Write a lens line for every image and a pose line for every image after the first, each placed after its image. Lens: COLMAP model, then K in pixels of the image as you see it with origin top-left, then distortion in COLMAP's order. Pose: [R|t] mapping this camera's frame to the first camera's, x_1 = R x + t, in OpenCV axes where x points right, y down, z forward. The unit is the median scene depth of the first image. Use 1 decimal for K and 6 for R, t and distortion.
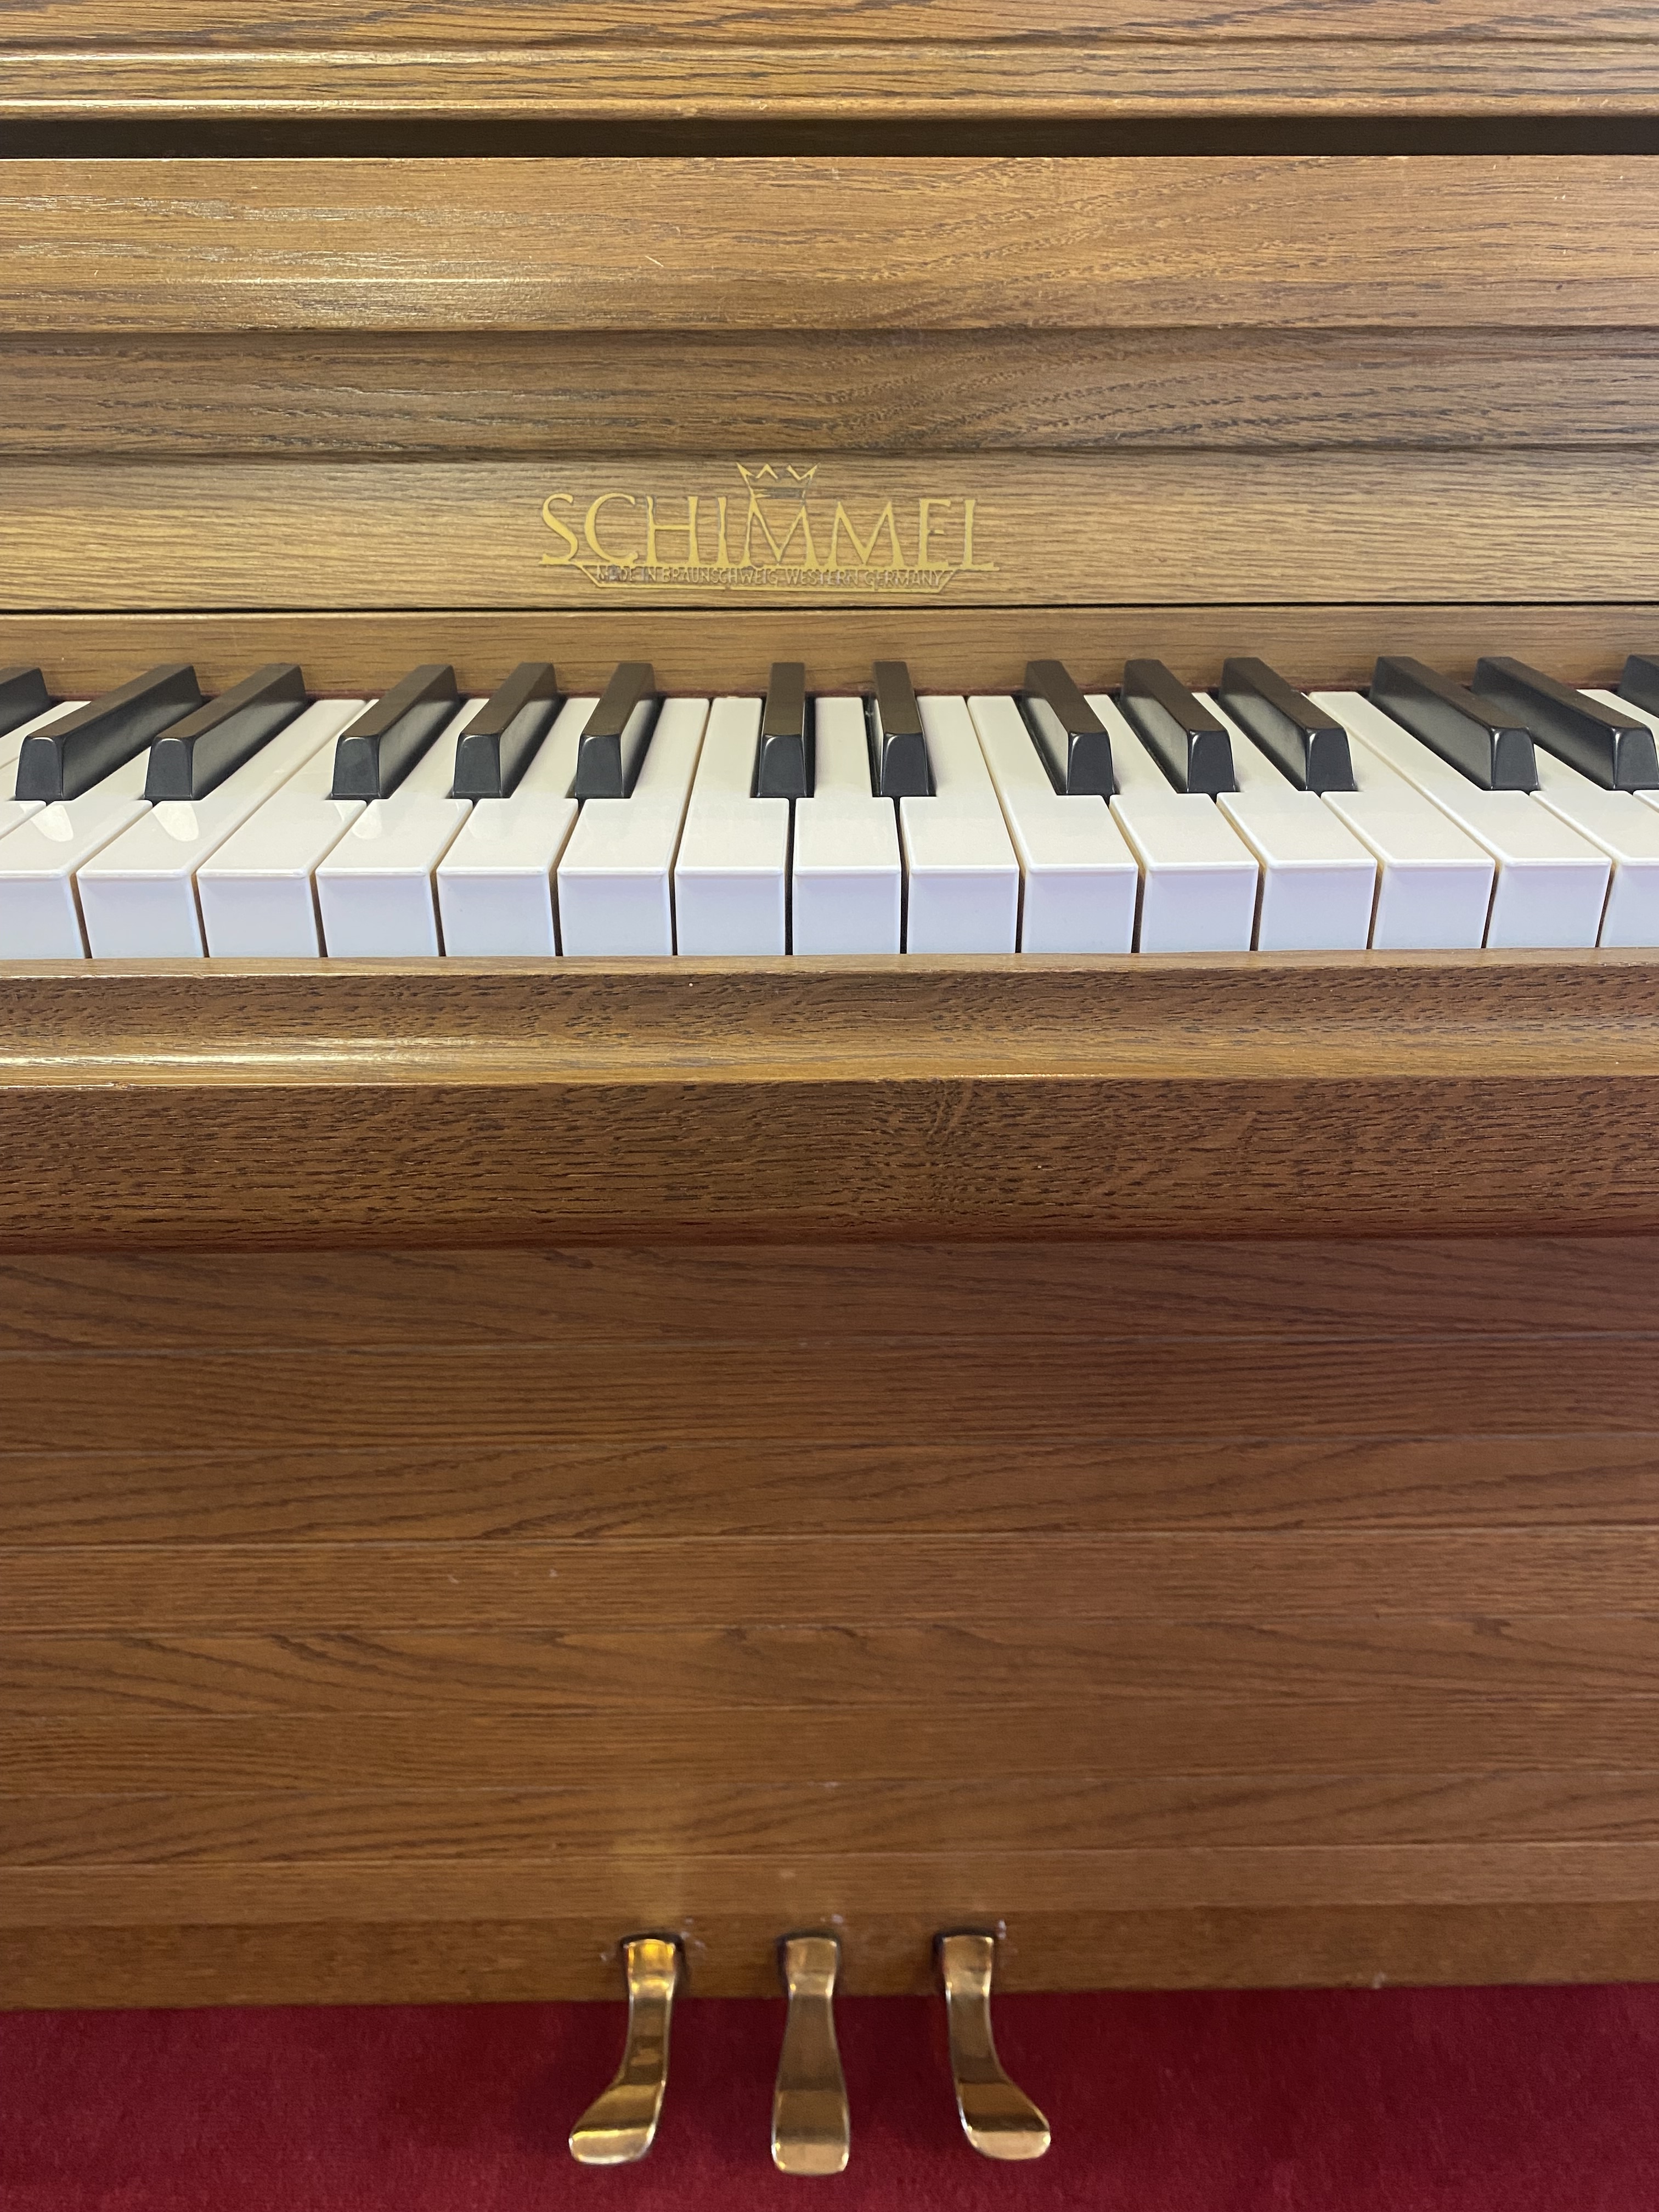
lens RADIAL K [[1674.1, 0, 848.7], [0, 1674.1, 1076.2], [0, 0, 1]] dist [0.002187, -0.014152]
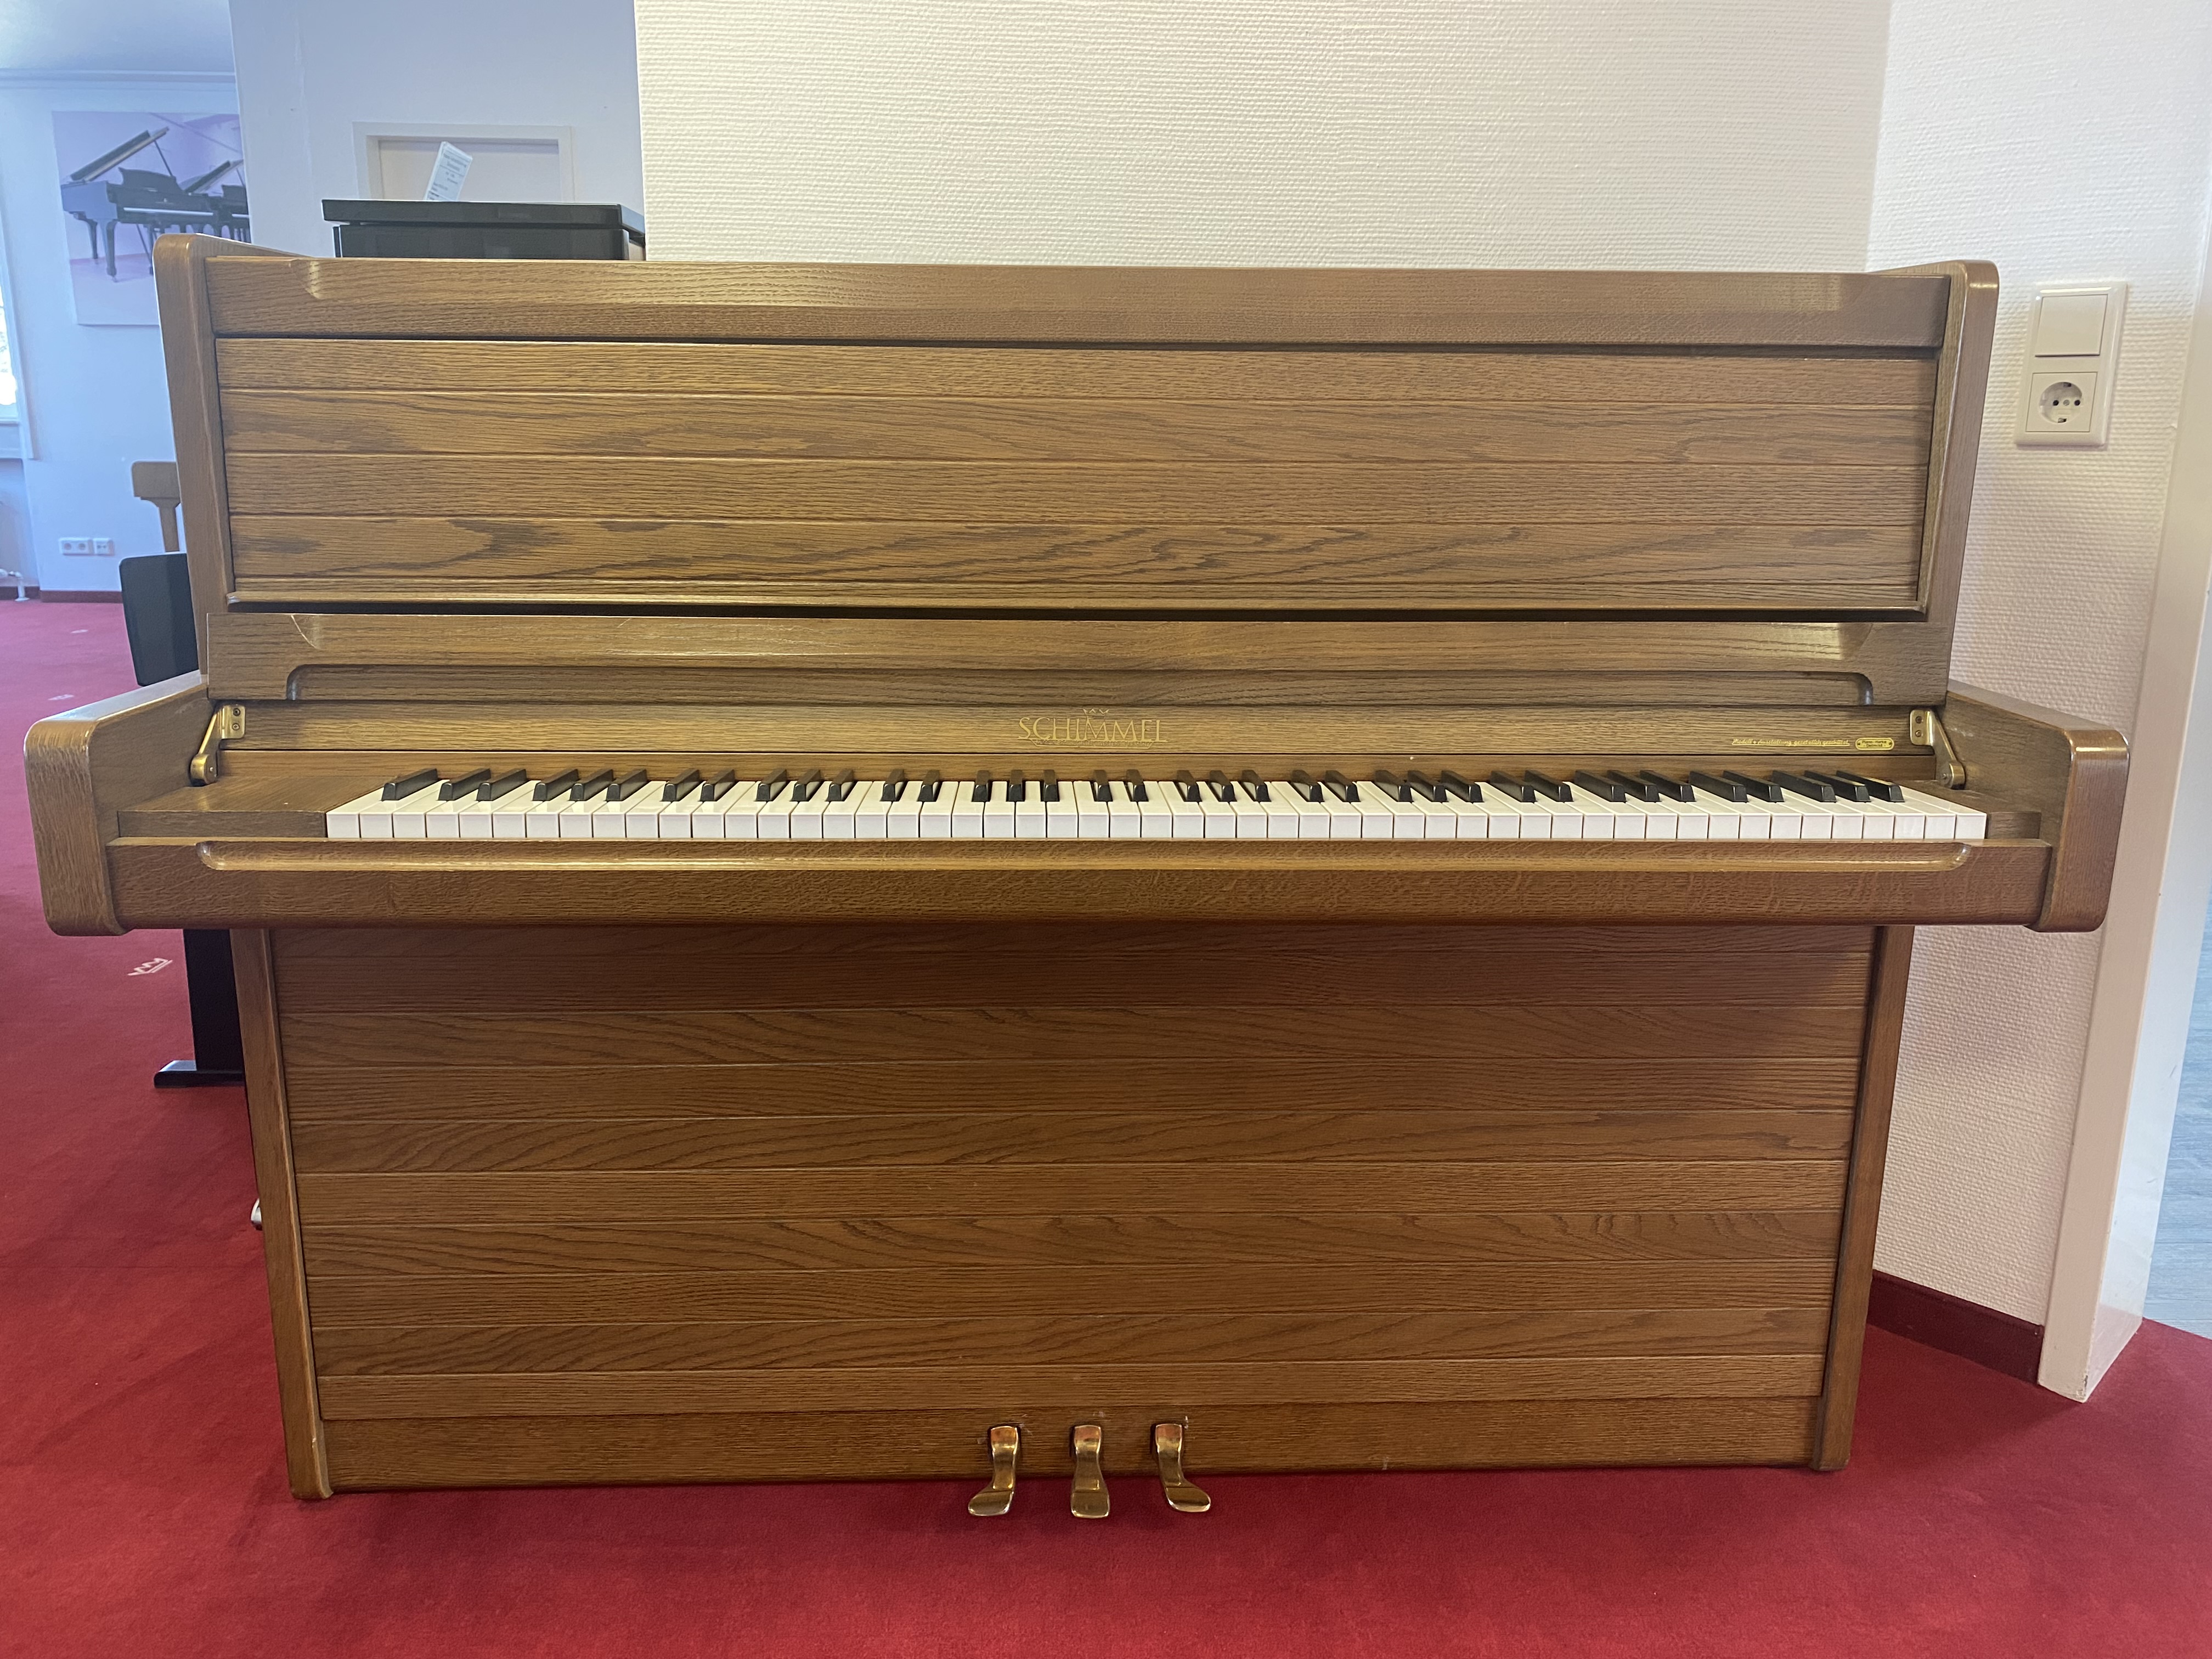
lens RADIAL K [[1674.1, 0, 1094.9], [0, 1674.1, 816.3], [0, 0, 1]] dist [0.002187, -0.014152]
pose [[0.999710, 0.005818, 0.023387, -0.077066], [0.000718, 0.962795, -0.270230, 0.438539], [-0.024089, 0.270169, 0.962512, -1.274706]]
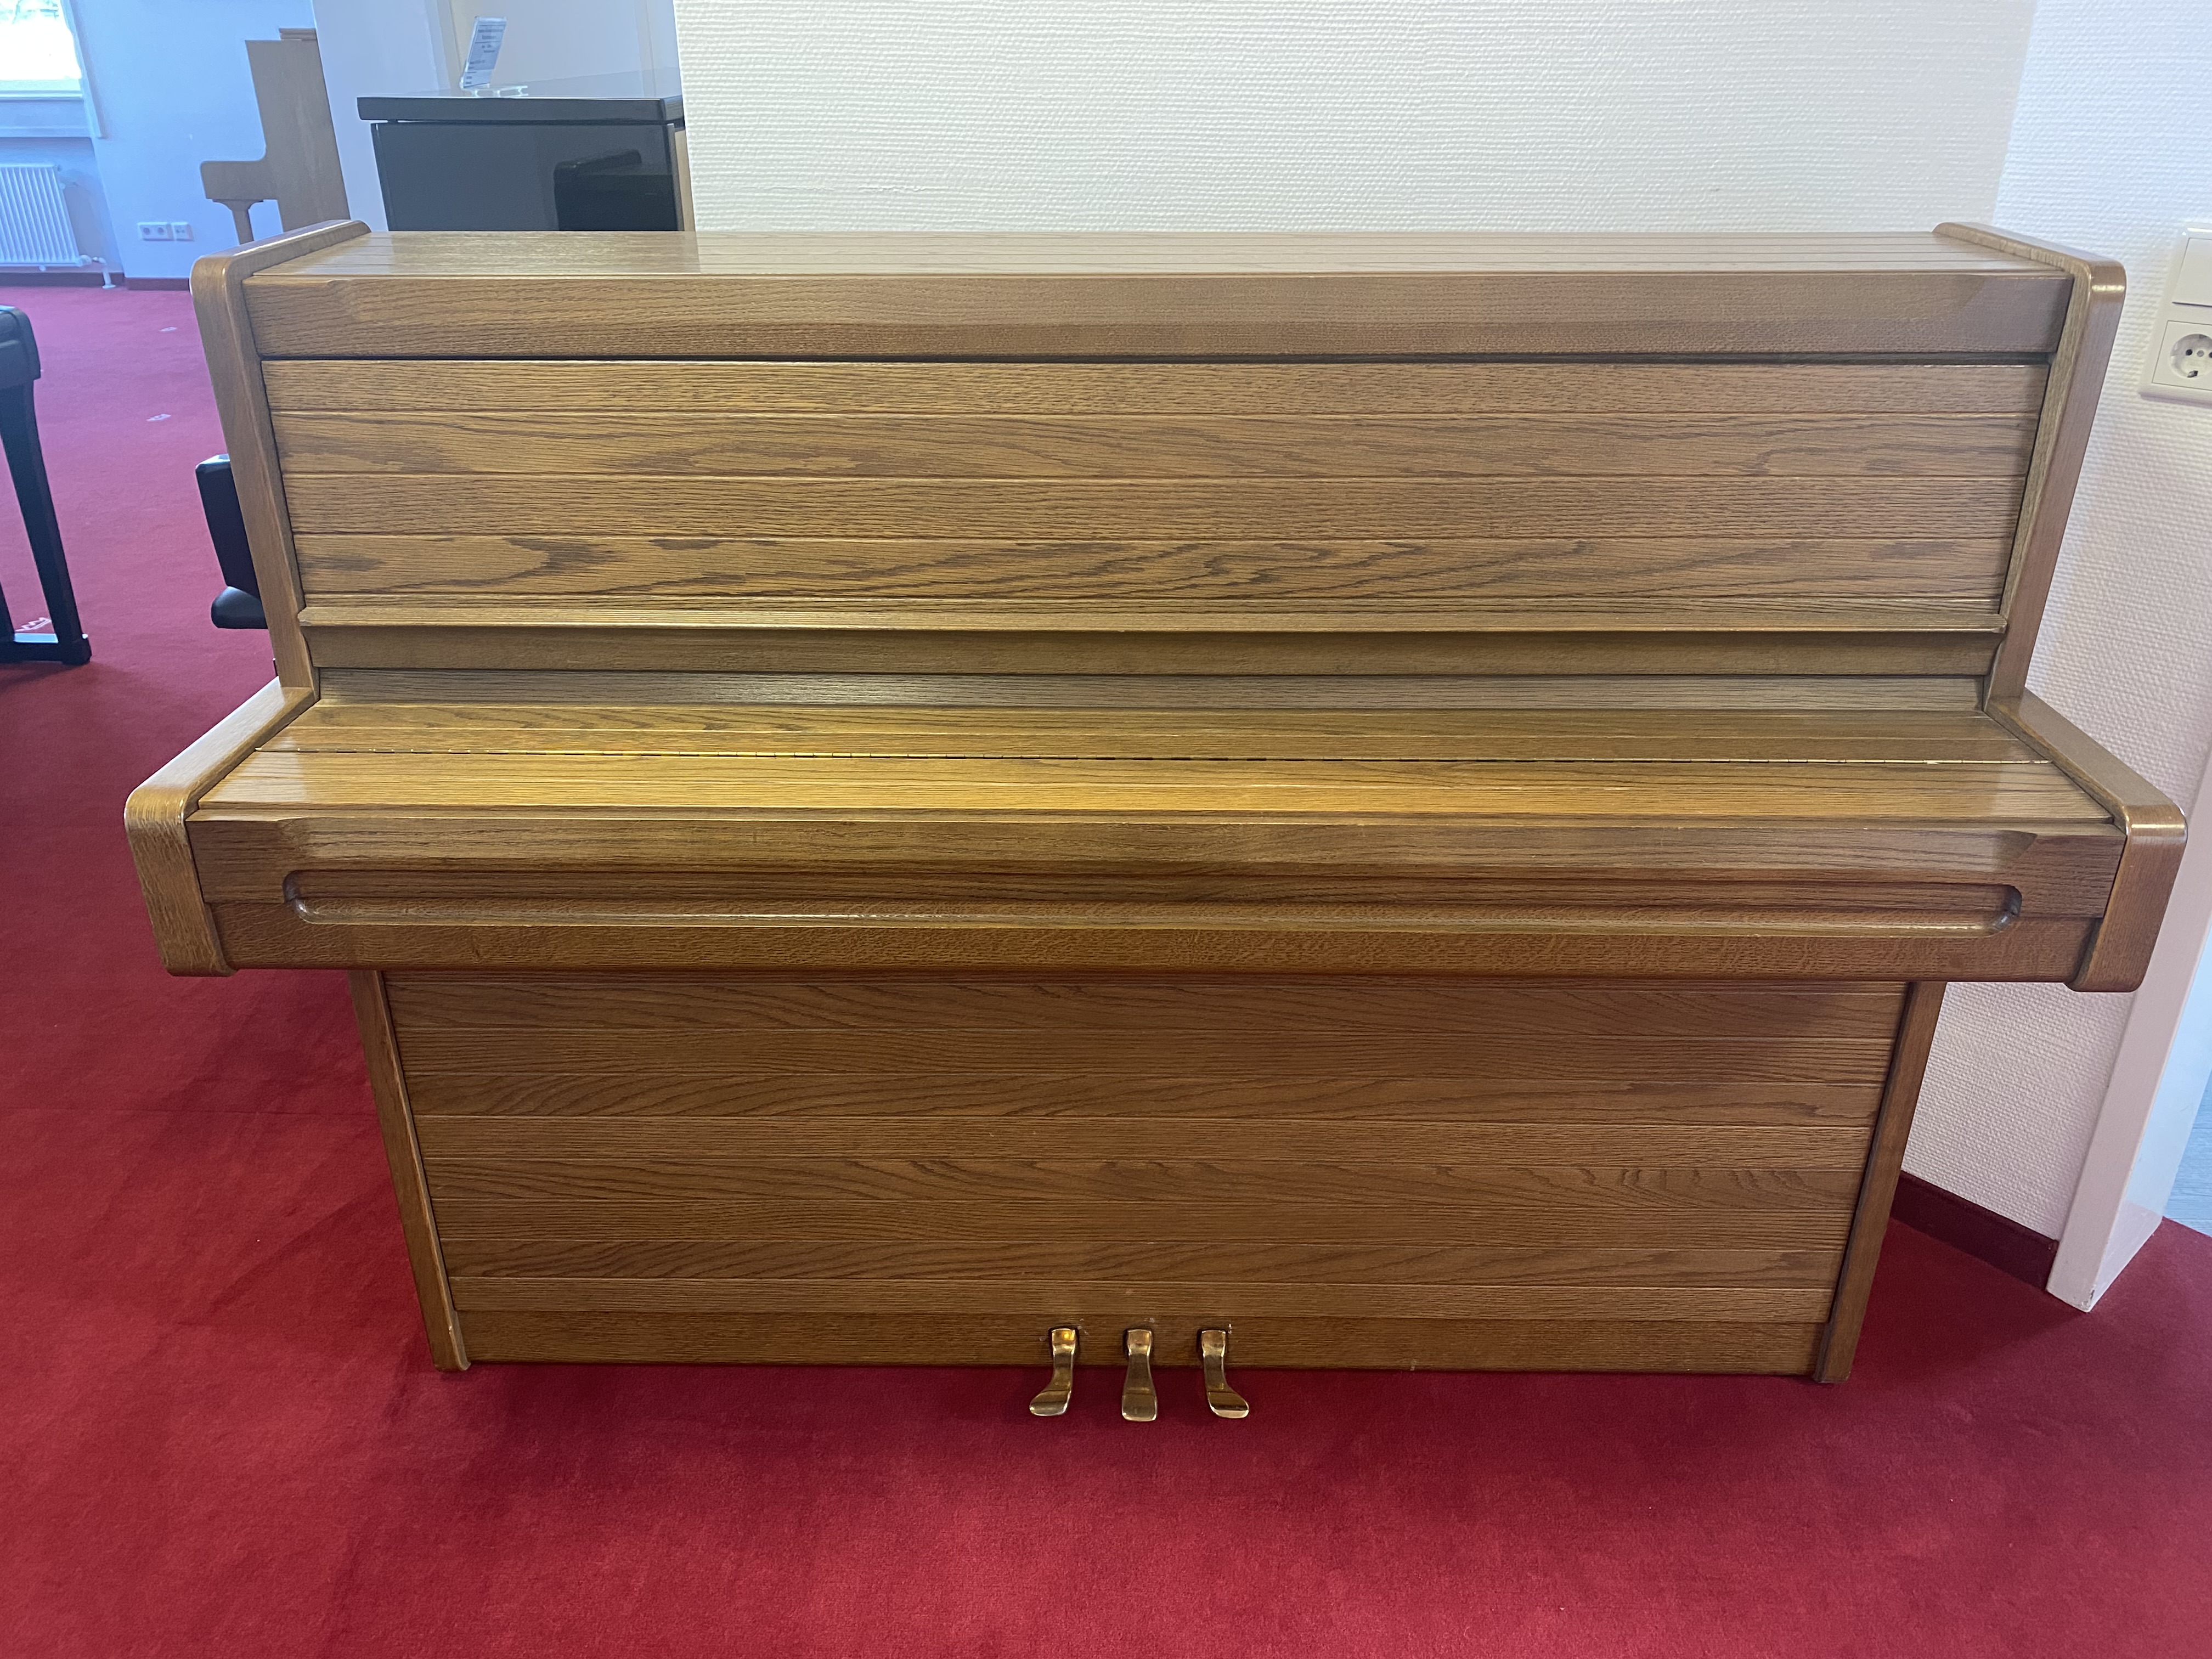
lens RADIAL K [[1674.1, 0, 1098.0], [0, 1674.1, 807.7], [0, 0, 1]] dist [0.002187, -0.014152]
pose [[0.999349, 0.015021, -0.032801, -0.018887], [-0.016868, 0.998244, -0.056784, -0.026679], [0.031890, 0.057300, 0.997848, -1.398524]]
